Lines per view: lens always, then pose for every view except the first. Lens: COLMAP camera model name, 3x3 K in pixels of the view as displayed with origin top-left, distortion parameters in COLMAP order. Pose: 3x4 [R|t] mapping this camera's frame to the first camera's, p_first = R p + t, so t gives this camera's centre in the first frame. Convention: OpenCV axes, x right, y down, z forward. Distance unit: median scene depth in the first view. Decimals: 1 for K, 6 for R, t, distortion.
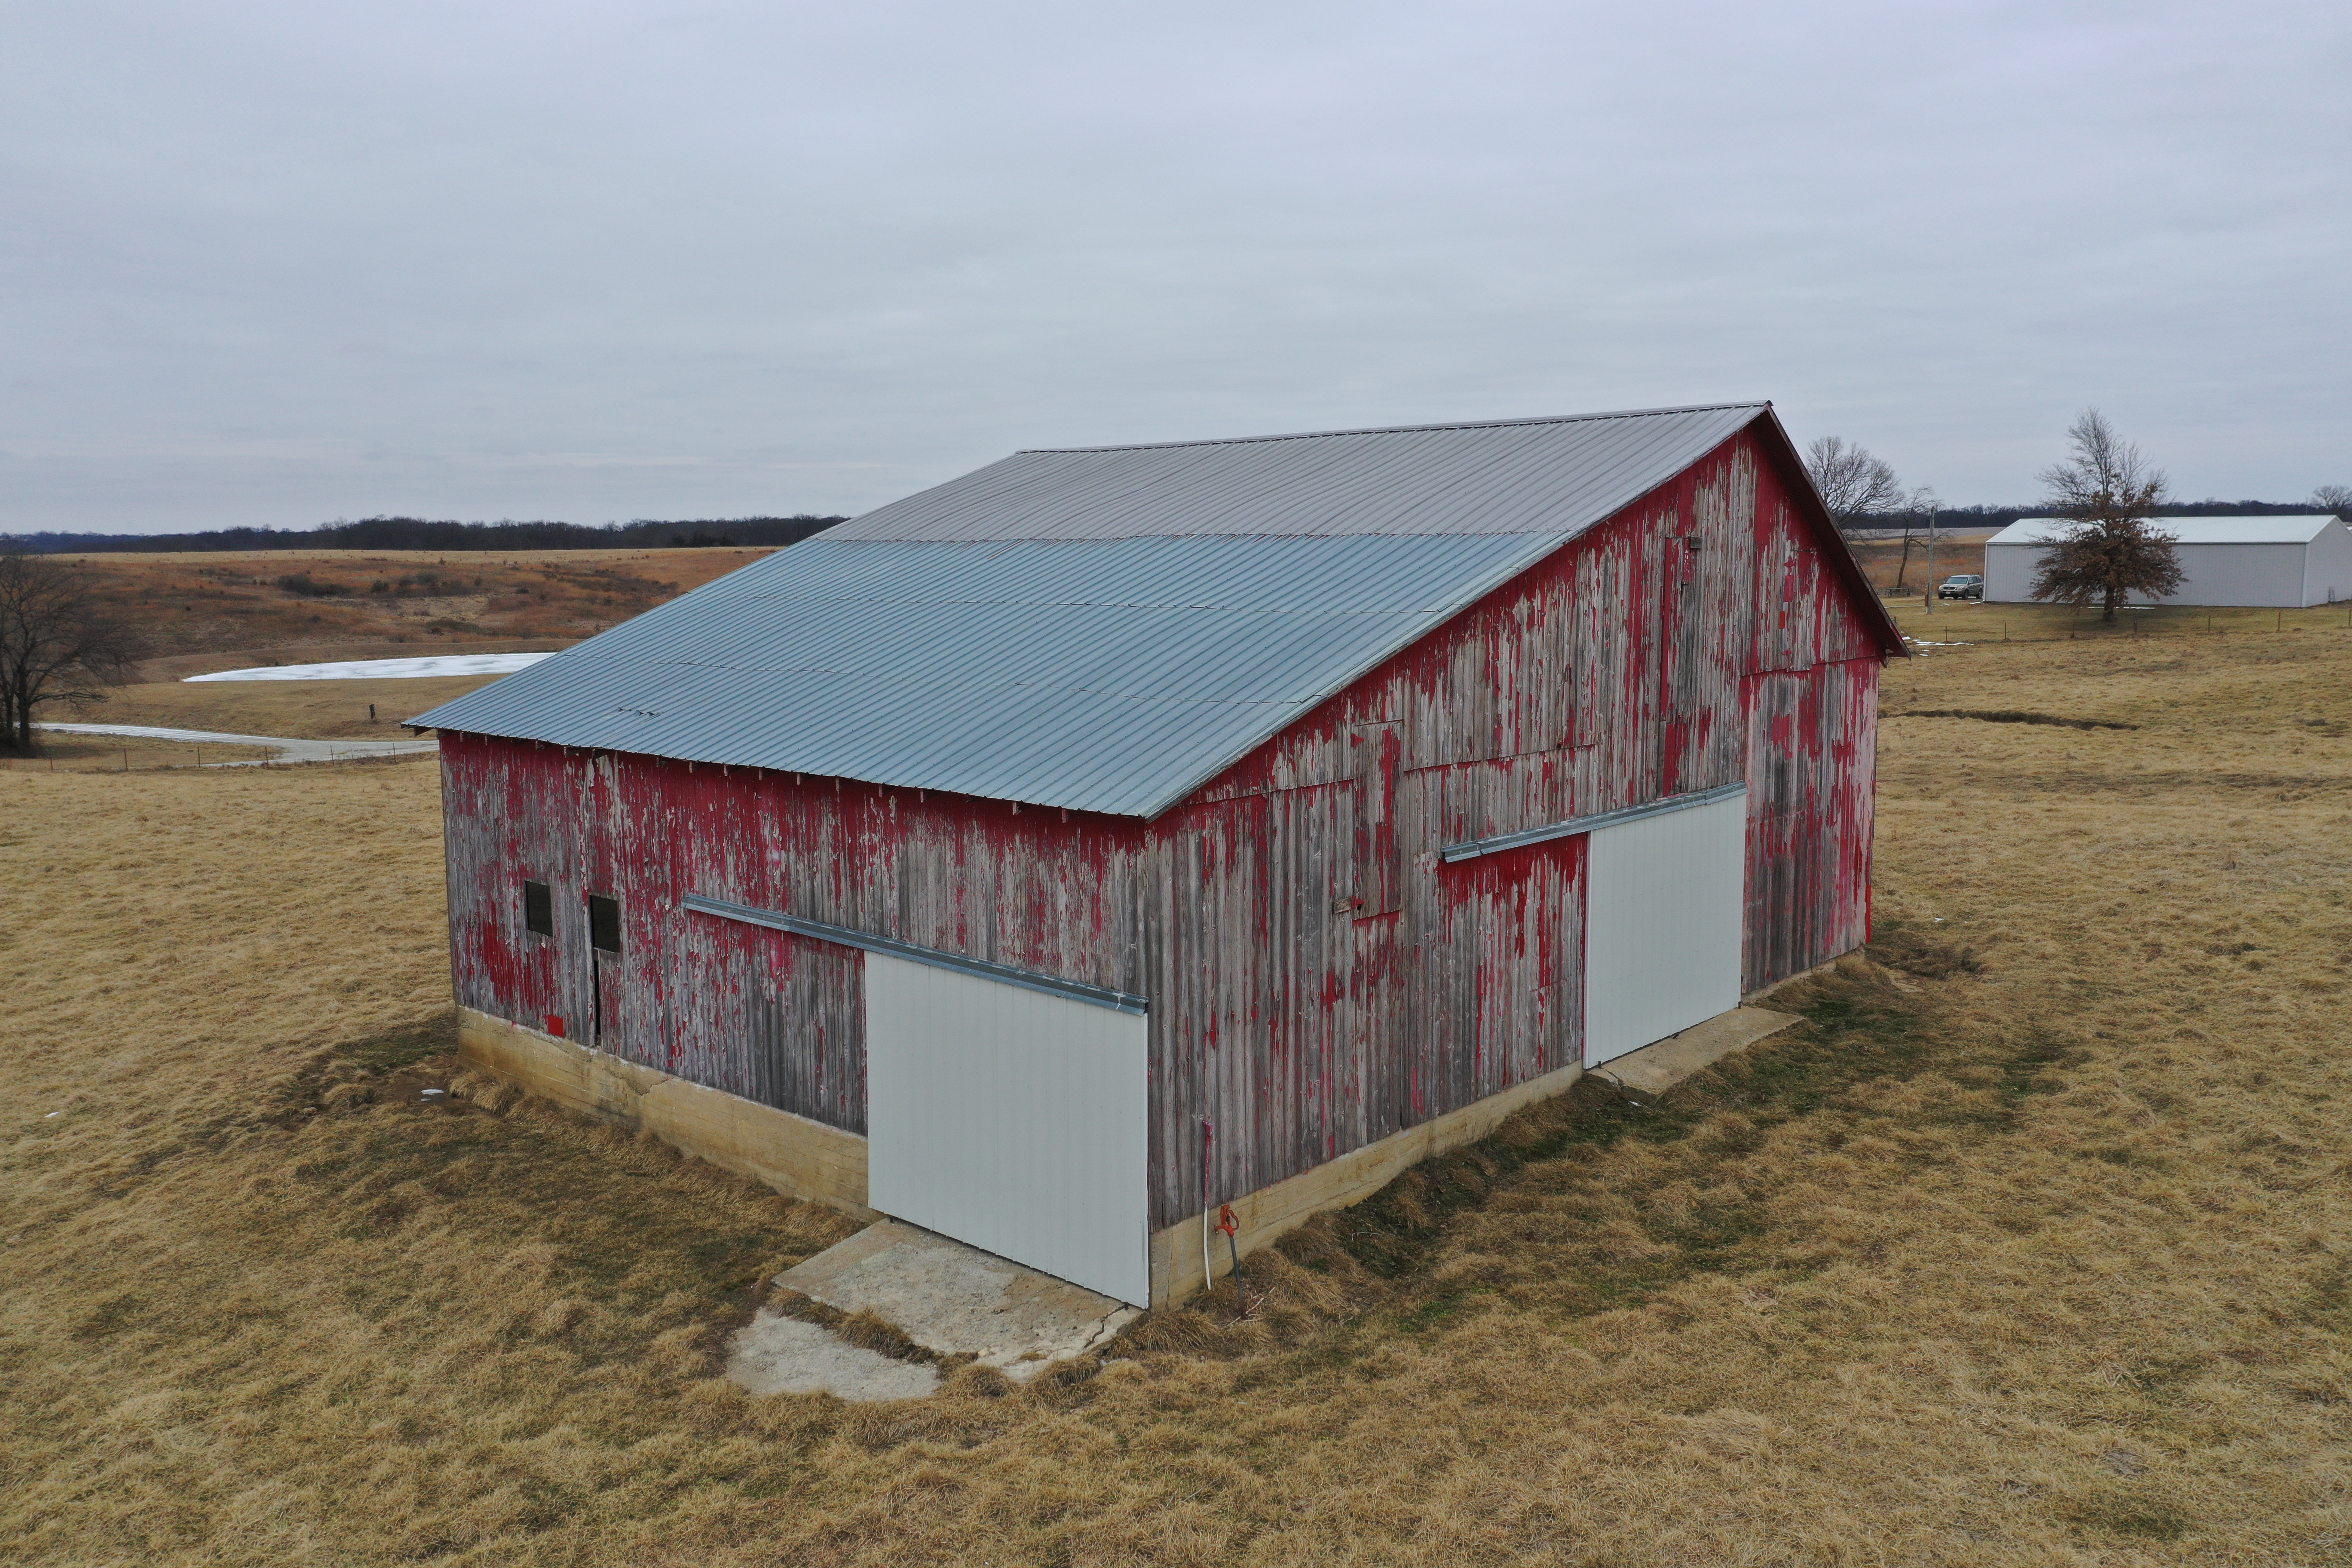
lens RADIAL K [[1861.3, 0, 1176.8], [0, 1861.3, 776.5], [0, 0, 1]] dist [-0.008080, -0.010801]
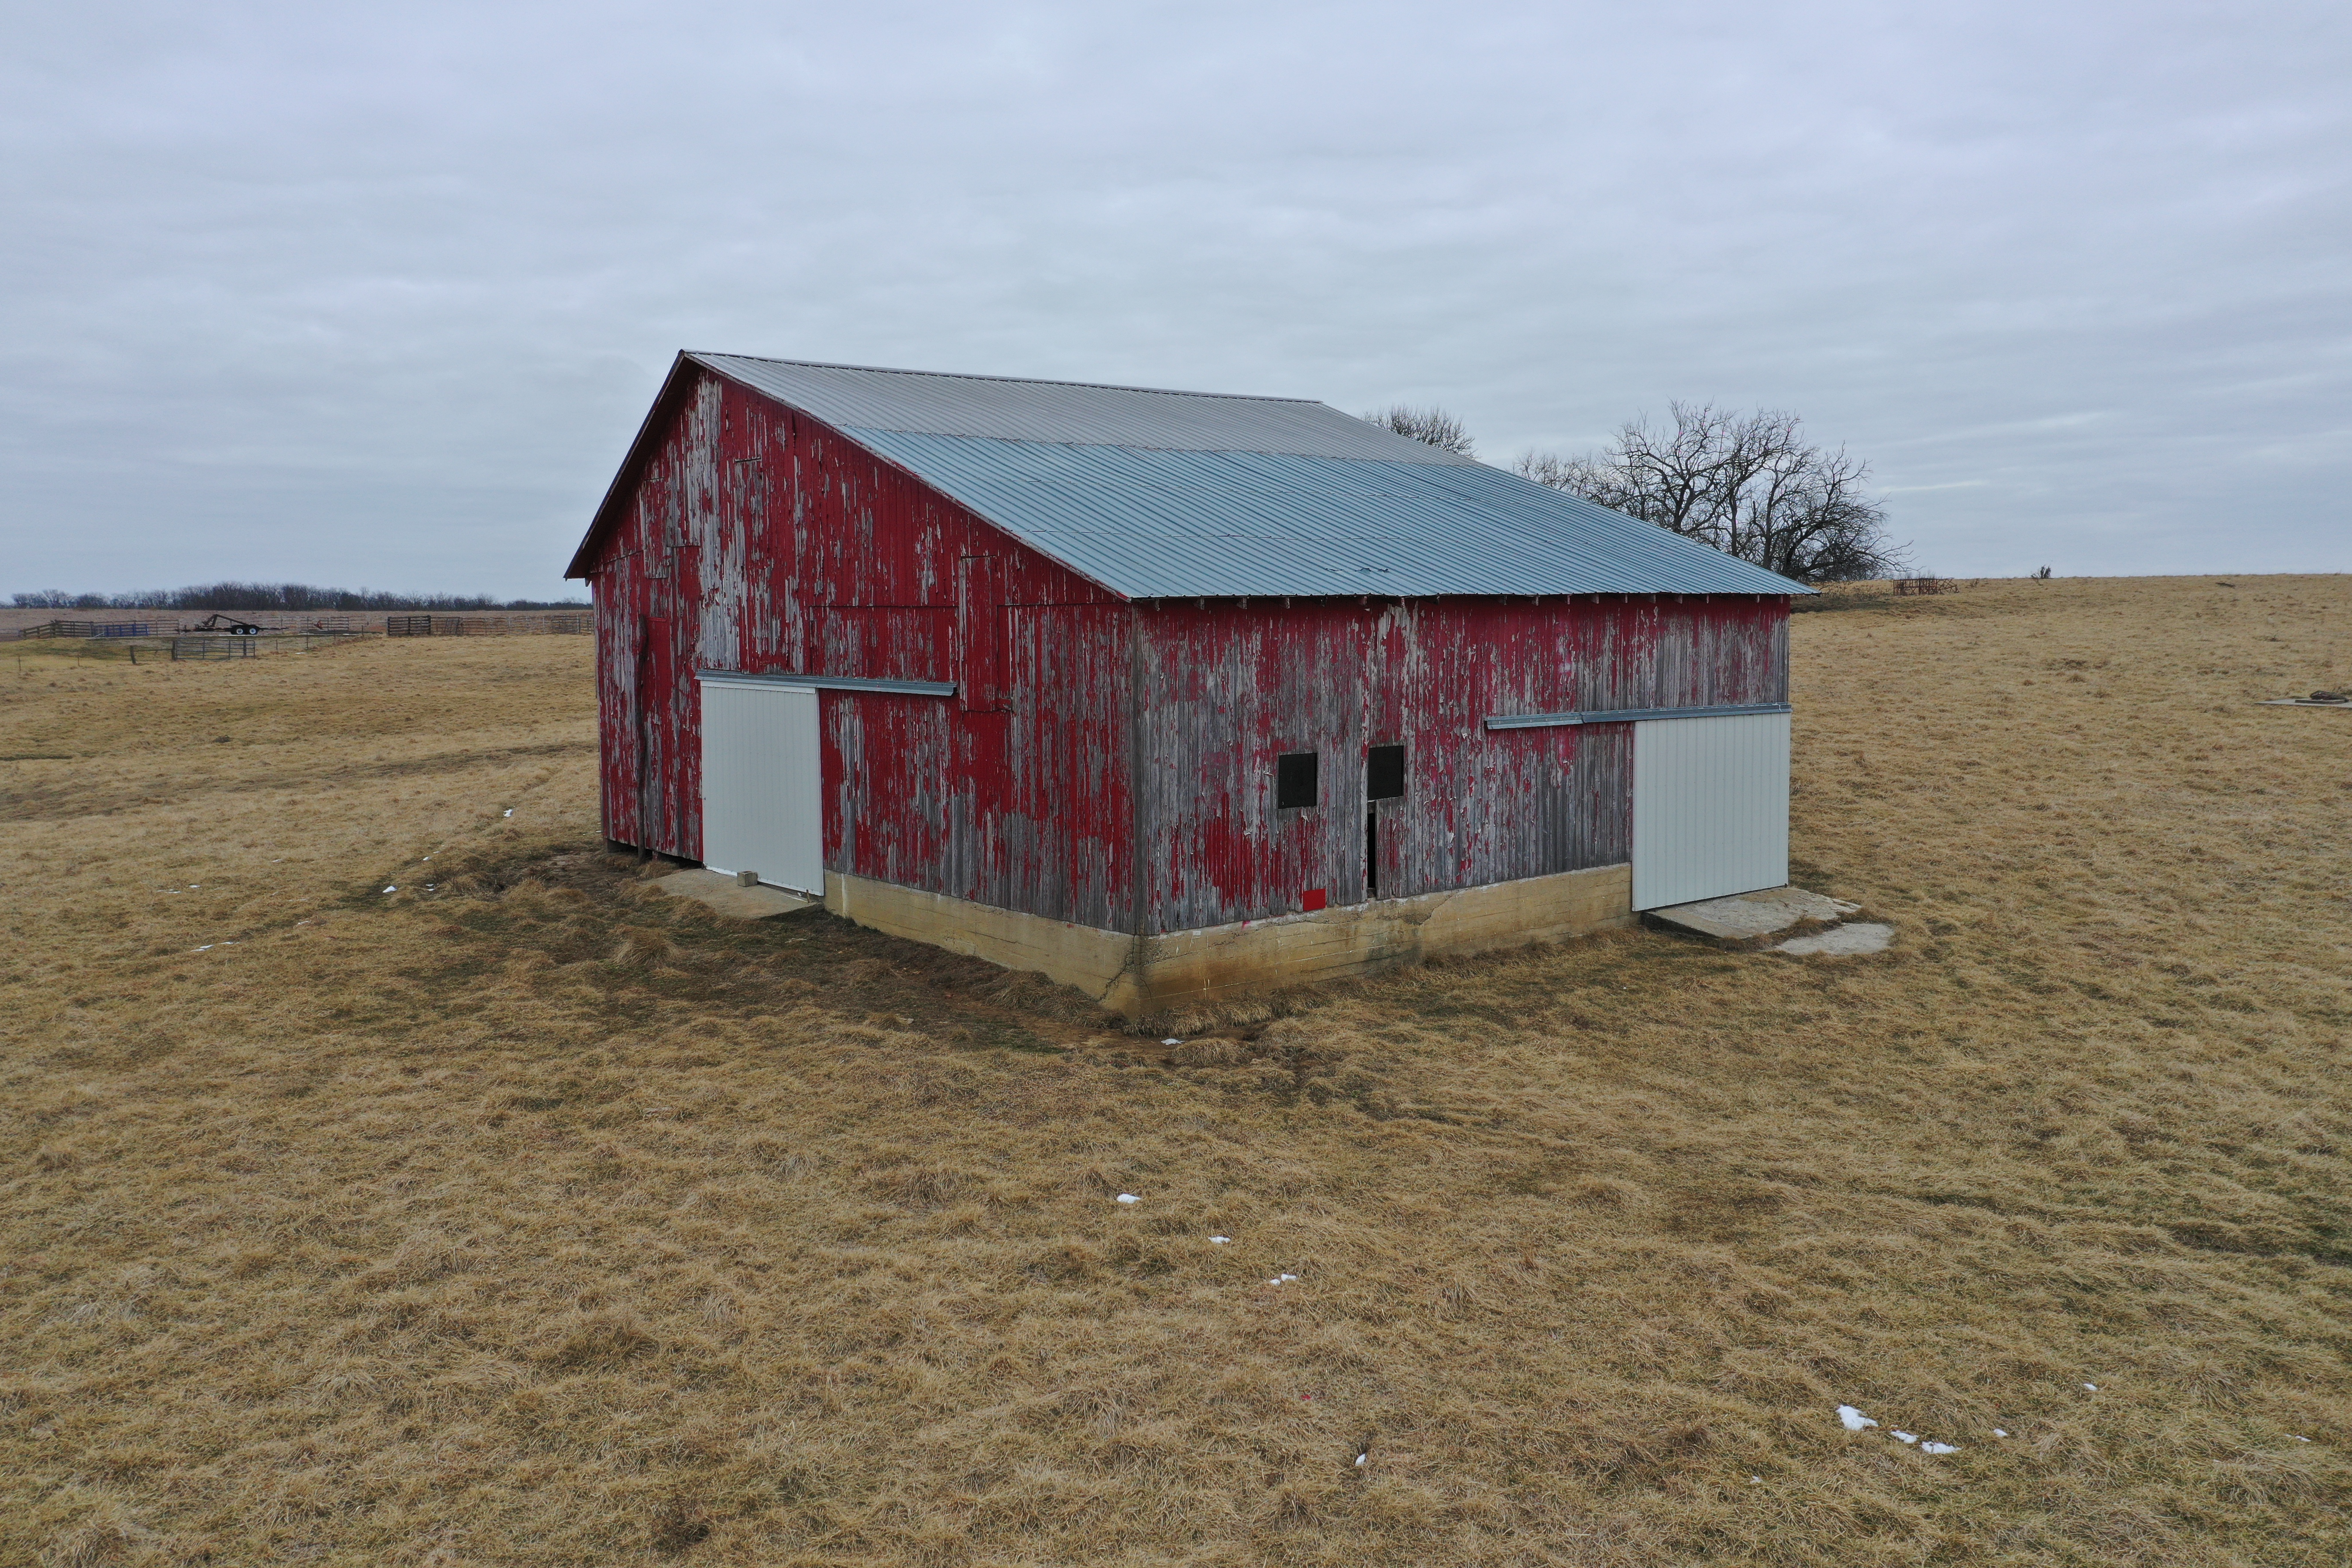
lens RADIAL K [[1861.3, 0, 1175.9], [0, 1861.3, 776.5], [0, 0, 1]] dist [-0.008080, -0.010801]
pose [[0.147802, -0.083531, 0.985483, -1.333513], [0.132091, 0.989167, 0.064033, -0.000591], [-0.980156, 0.120709, 0.157235, 0.940451]]
